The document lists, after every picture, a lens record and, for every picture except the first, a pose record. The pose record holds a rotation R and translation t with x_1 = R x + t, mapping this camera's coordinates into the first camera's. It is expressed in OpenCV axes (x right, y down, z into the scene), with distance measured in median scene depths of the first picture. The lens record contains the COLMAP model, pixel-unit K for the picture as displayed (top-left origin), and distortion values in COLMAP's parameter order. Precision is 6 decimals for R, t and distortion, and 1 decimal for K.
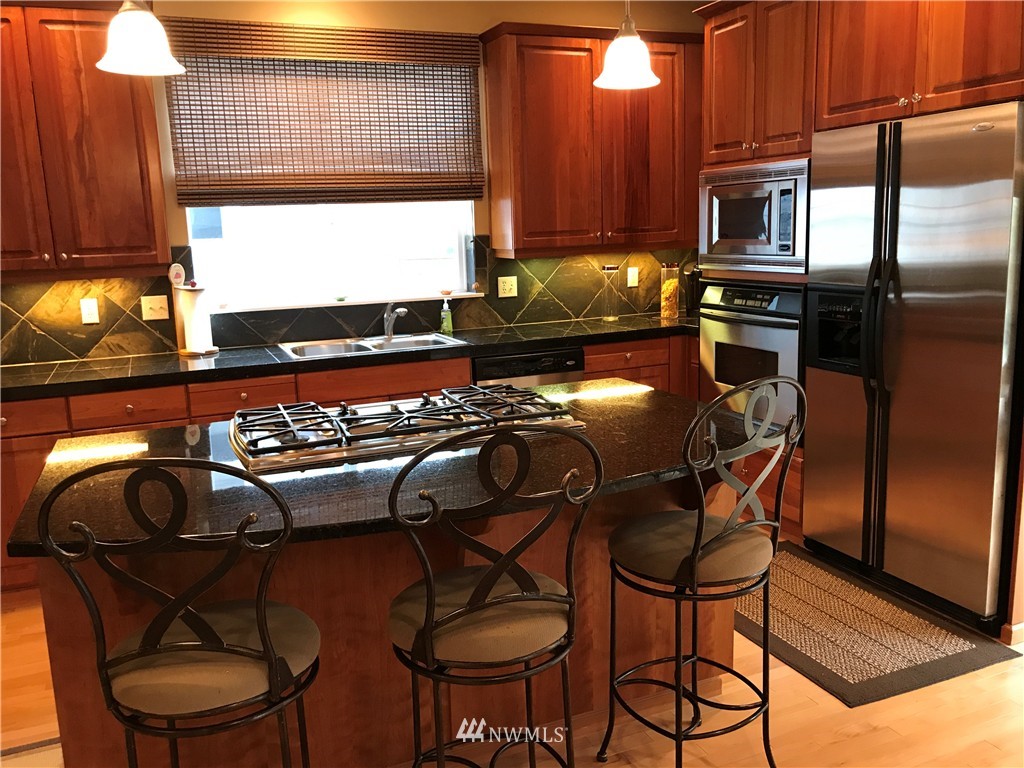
lens RADIAL K [[856.8, 0, 514.1], [0, 856.8, 383.0], [0, 0, 1]] dist [0.004035, -0.007181]
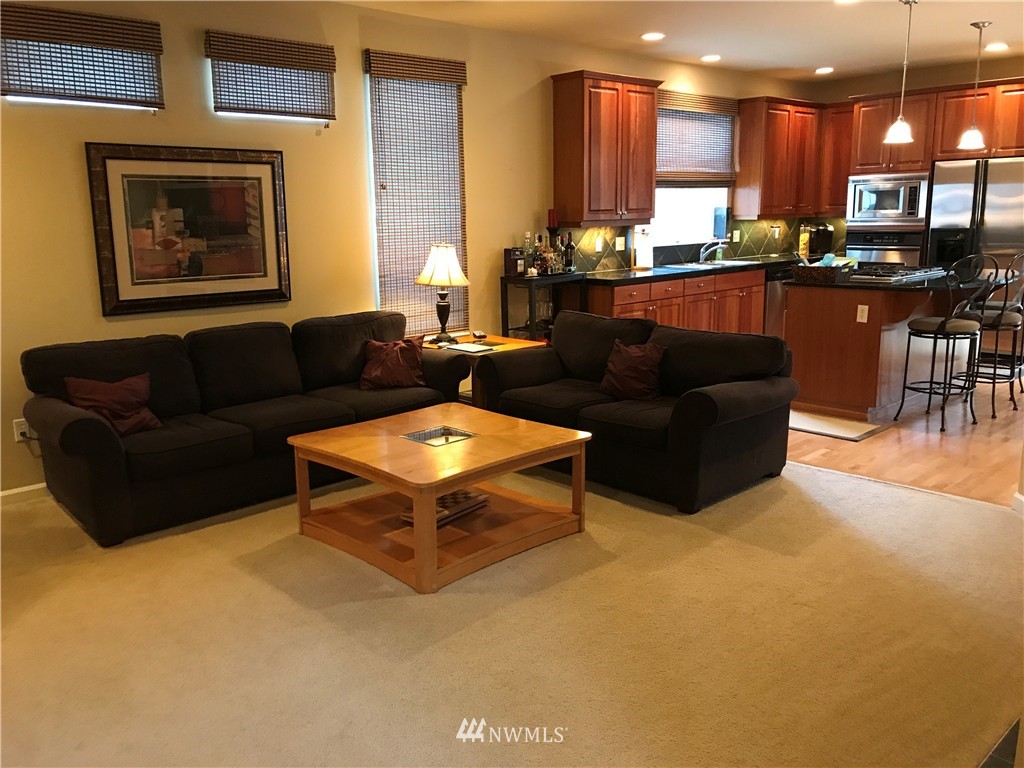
lens RADIAL K [[856.8, 0, 509.0], [0, 856.8, 383.5], [0, 0, 1]] dist [0.004035, -0.007181]
pose [[0.937645, -0.055100, 0.343199, -1.252018], [0.051991, 0.998481, 0.018261, 0.159280], [-0.343683, 0.000721, 0.939085, -0.611981]]
